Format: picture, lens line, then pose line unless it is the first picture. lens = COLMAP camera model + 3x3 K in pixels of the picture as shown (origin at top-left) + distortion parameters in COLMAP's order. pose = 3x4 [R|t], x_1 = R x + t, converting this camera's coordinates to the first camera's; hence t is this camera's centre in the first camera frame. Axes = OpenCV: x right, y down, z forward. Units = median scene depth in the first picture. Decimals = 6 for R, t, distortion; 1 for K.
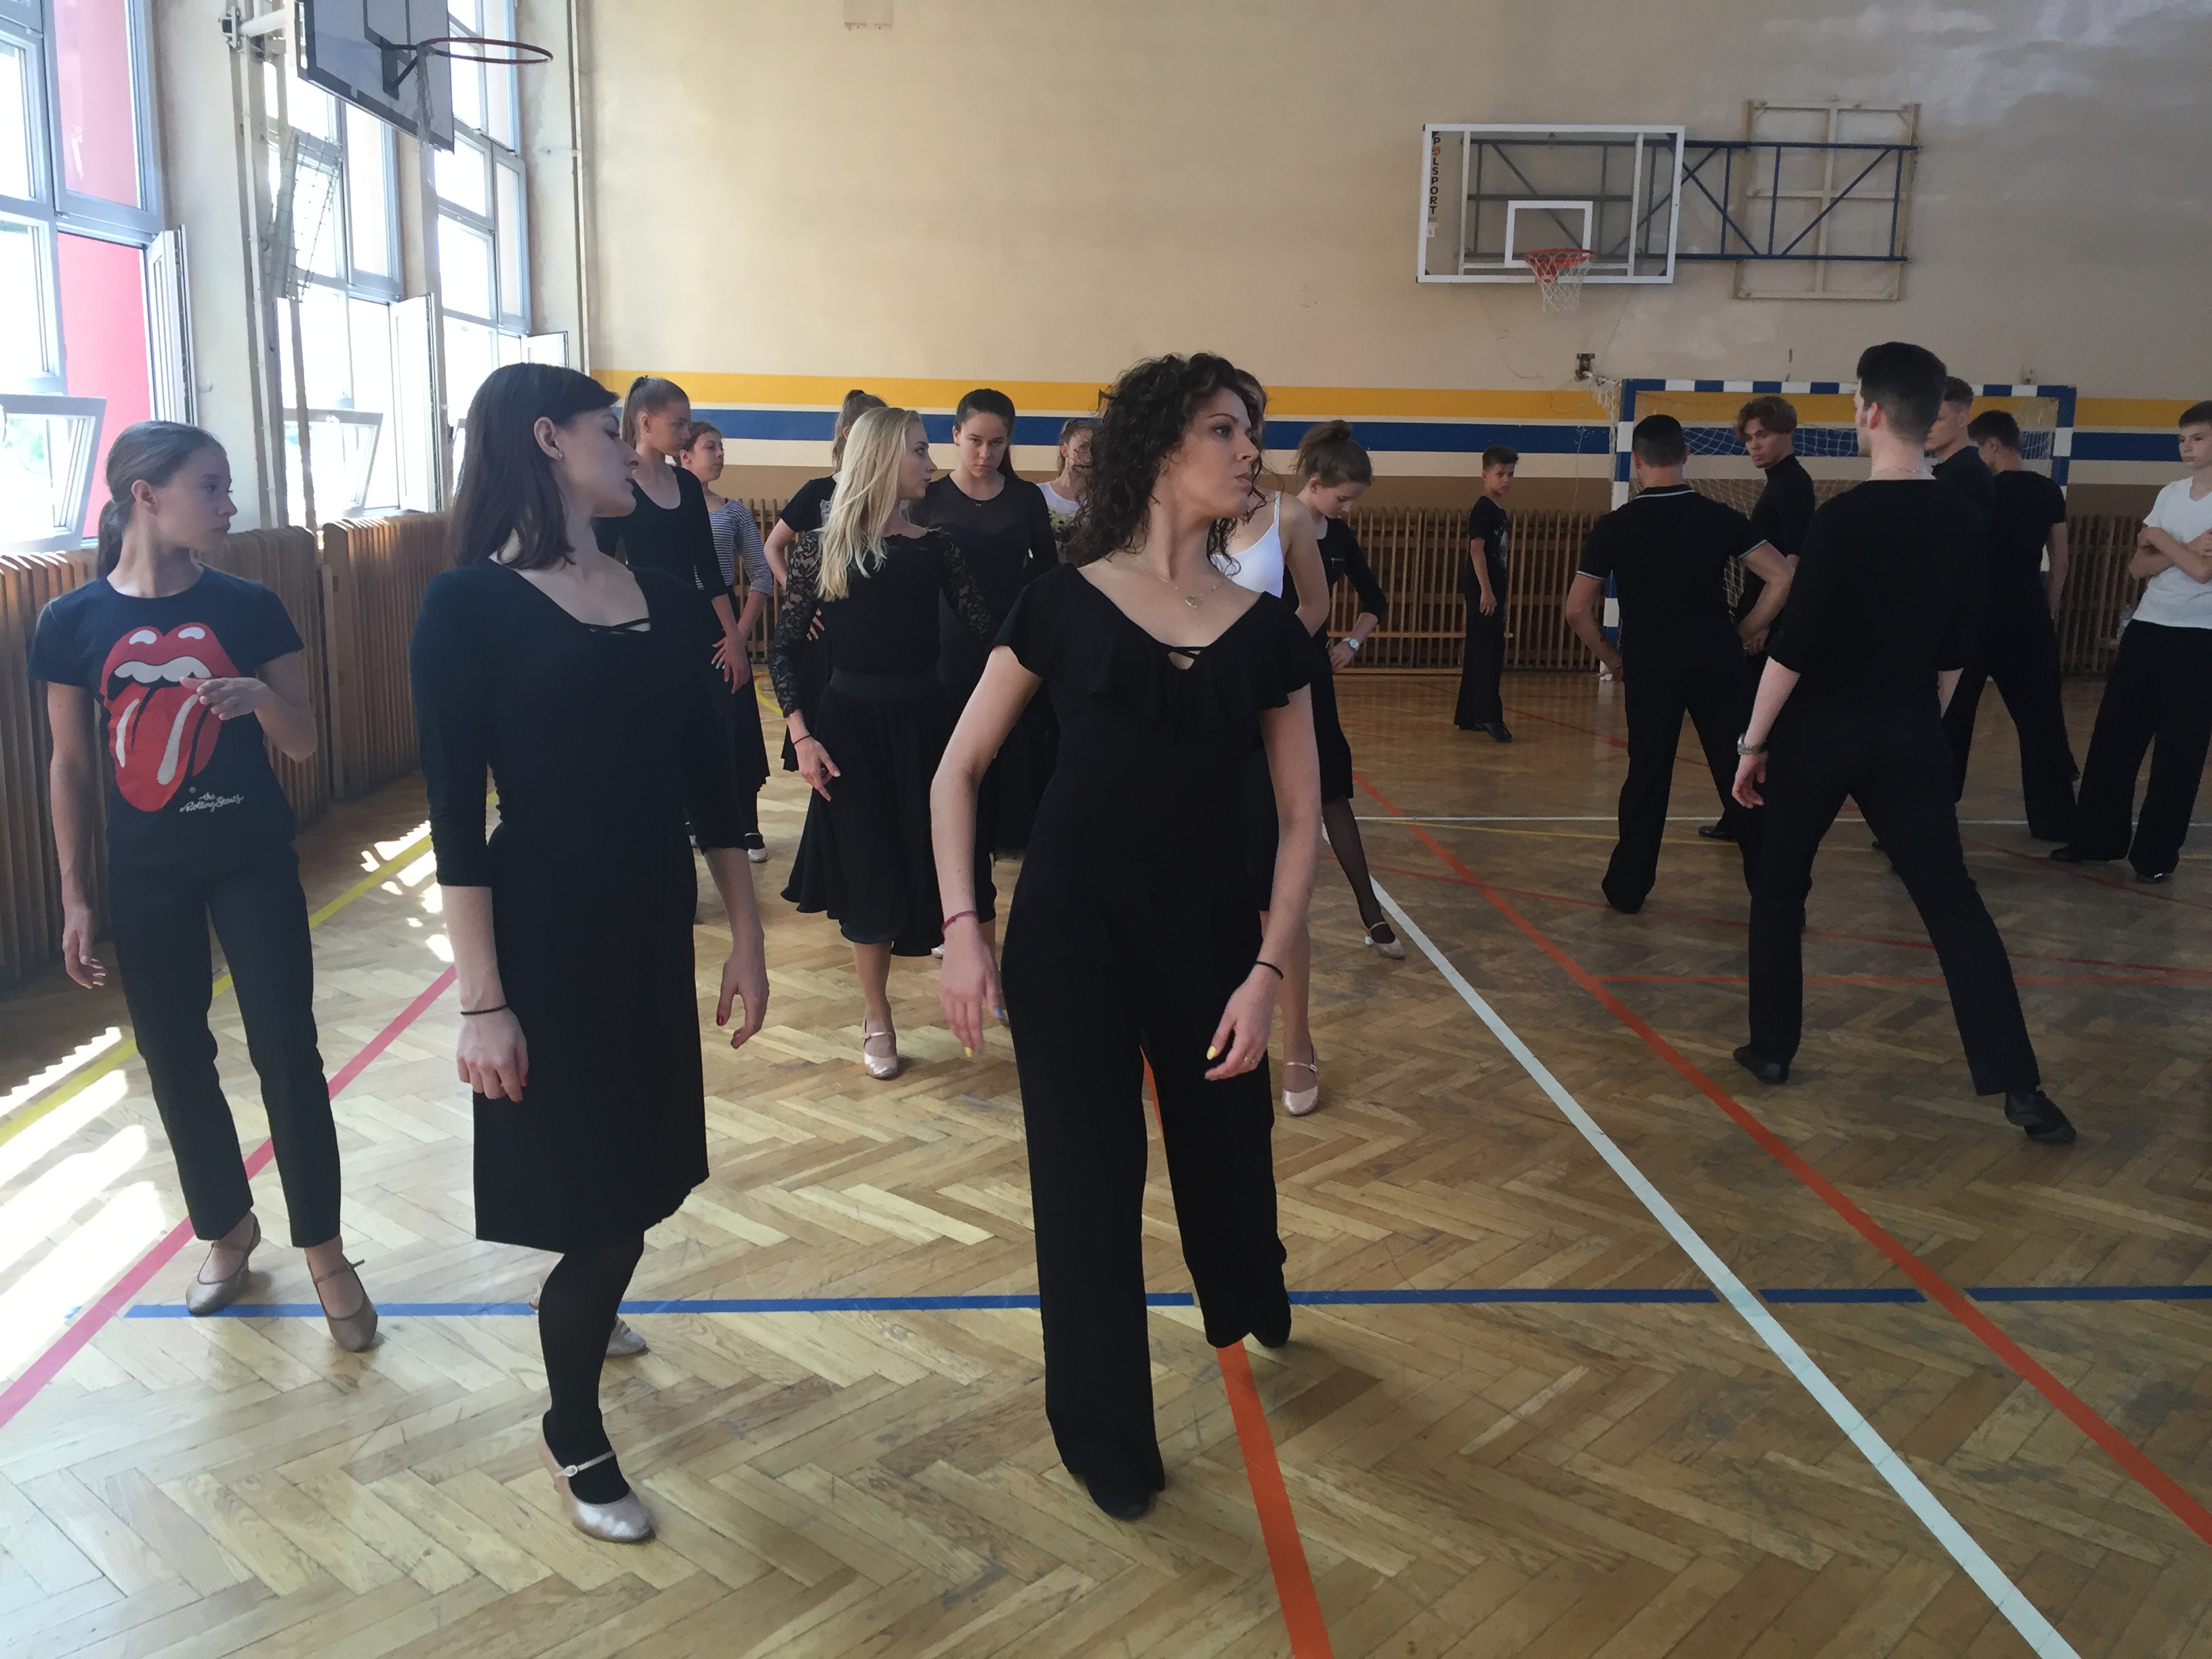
lens RADIAL K [[1889.2, 0, 1103.7], [0, 1889.2, 821.1], [0, 0, 1]] dist [0.080272, -0.108692]
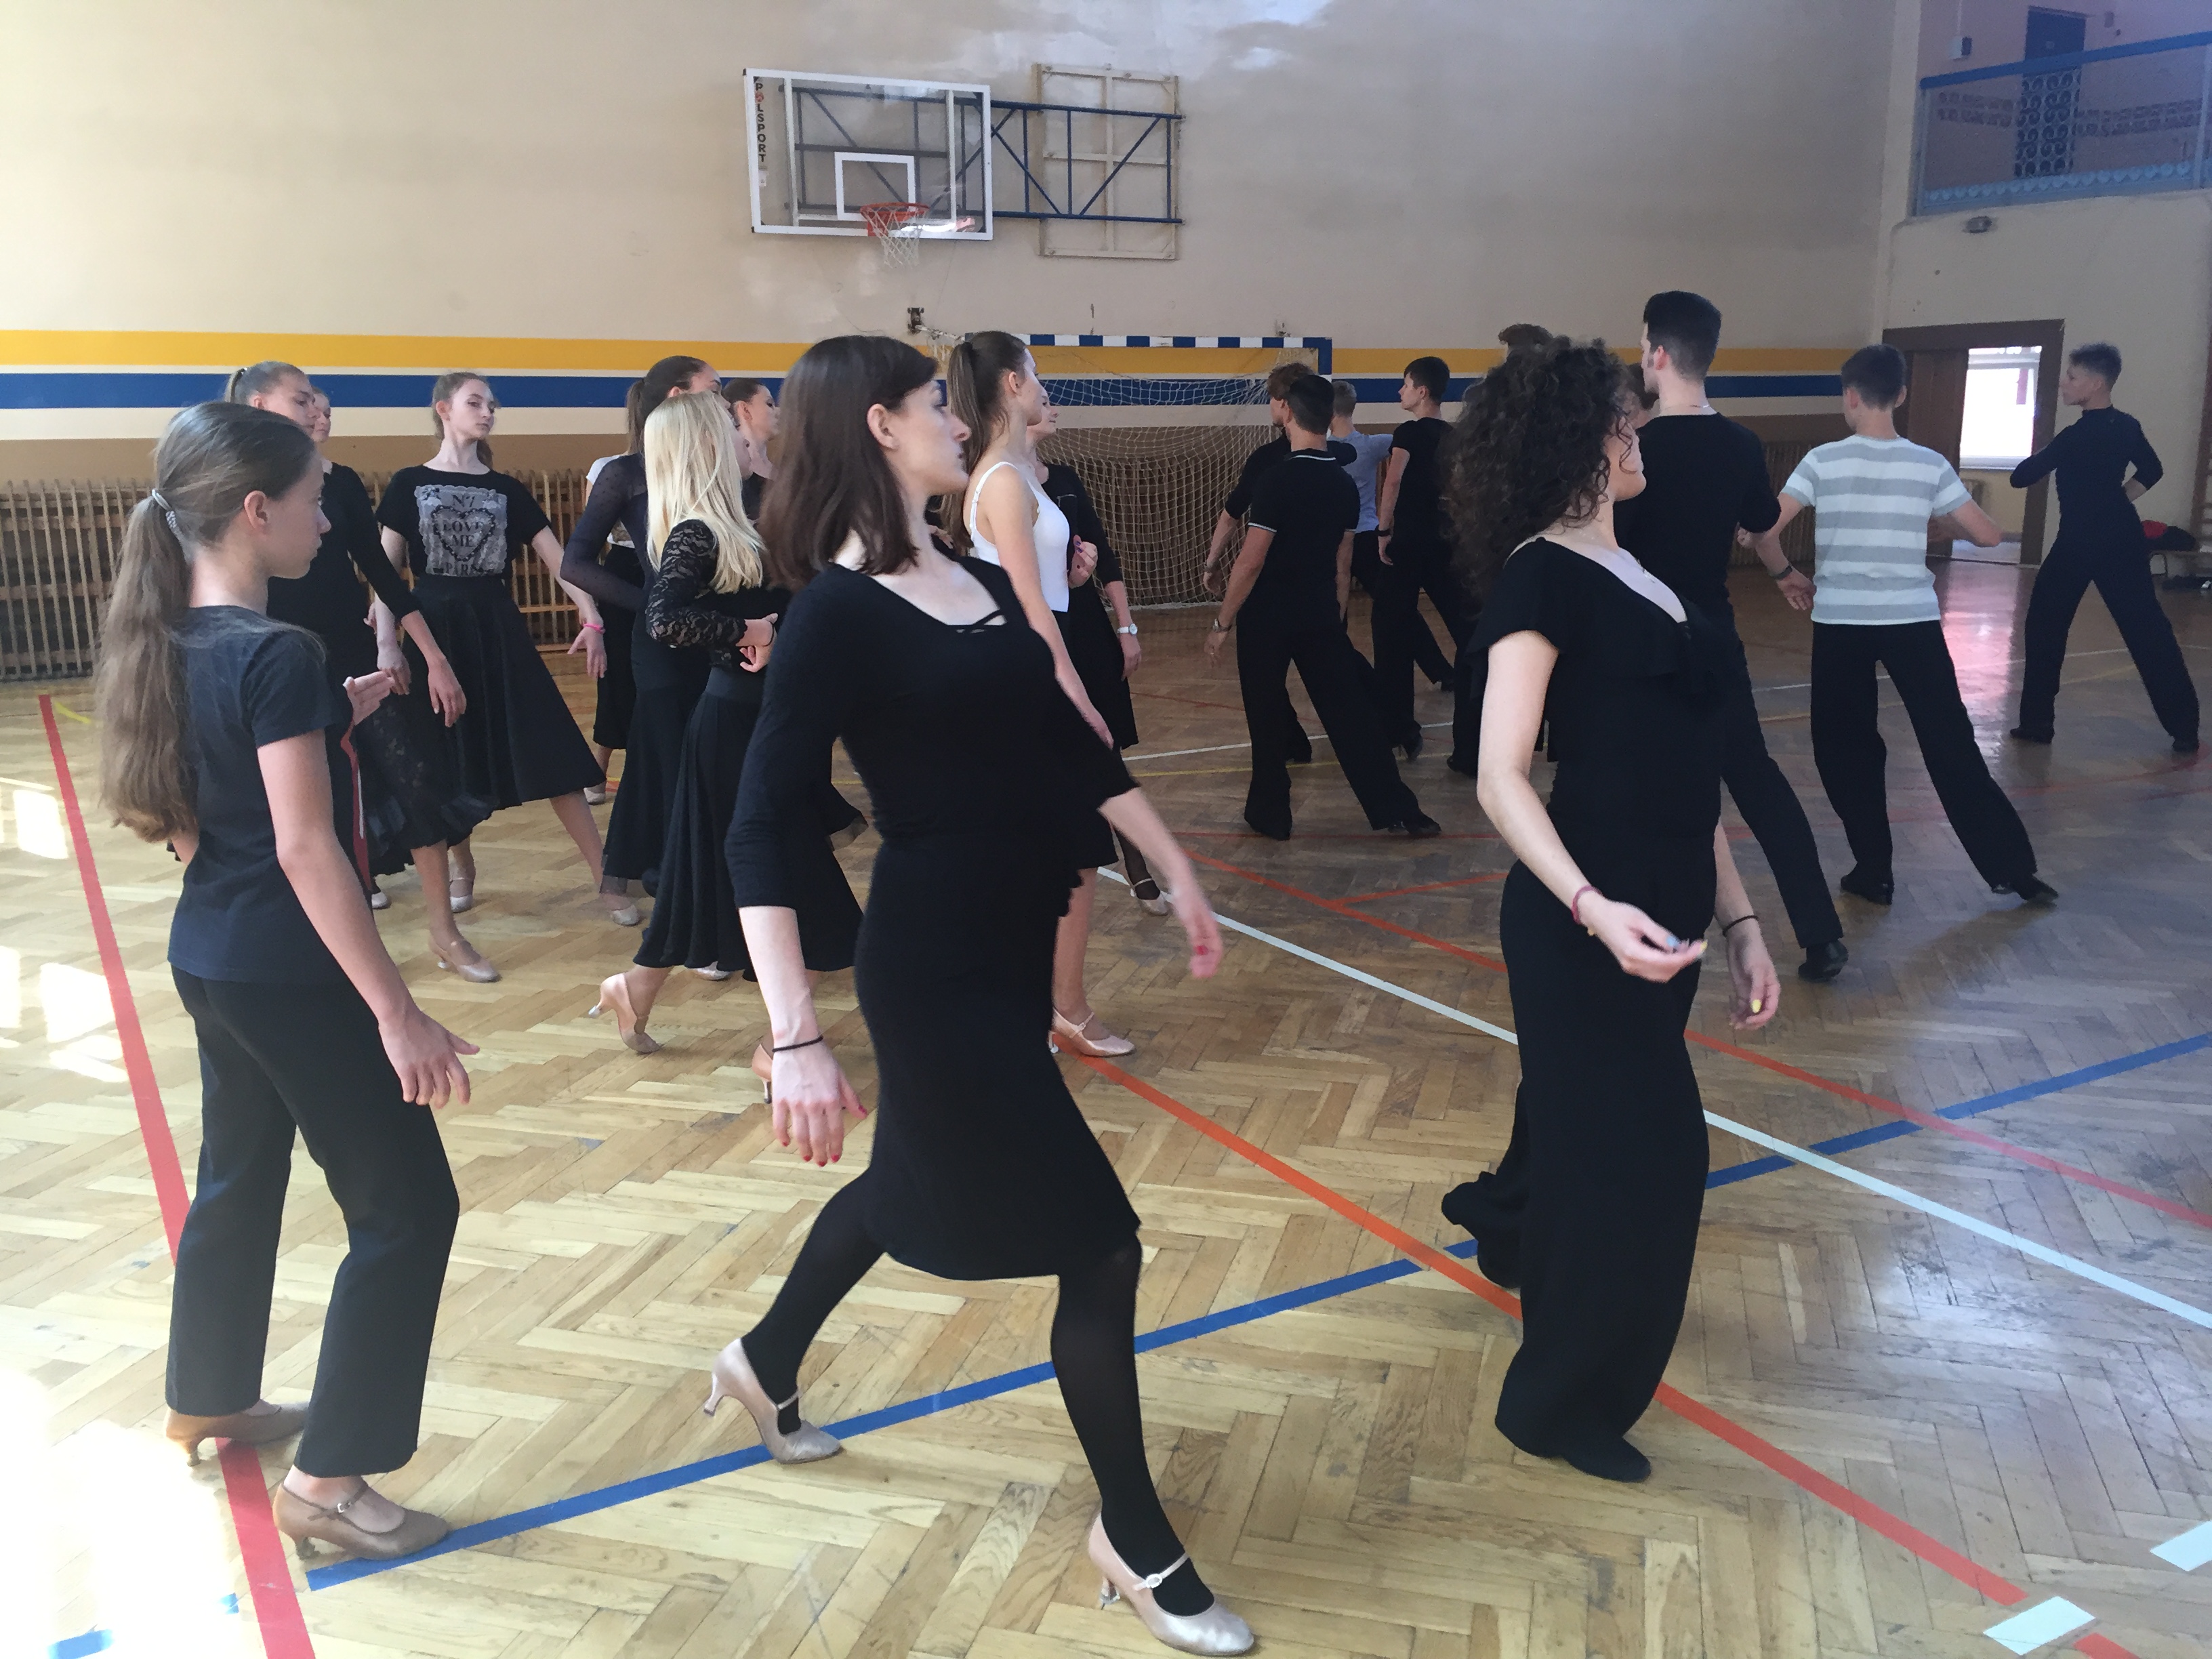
lens RADIAL K [[1889.2, 0, 1091.2], [0, 1889.2, 822.9], [0, 0, 1]] dist [0.080272, -0.108692]
pose [[0.894716, -0.119154, 0.430449, -0.189924], [0.108377, 0.992873, 0.049572, -0.017465], [-0.433288, 0.002298, 0.901253, 0.064497]]
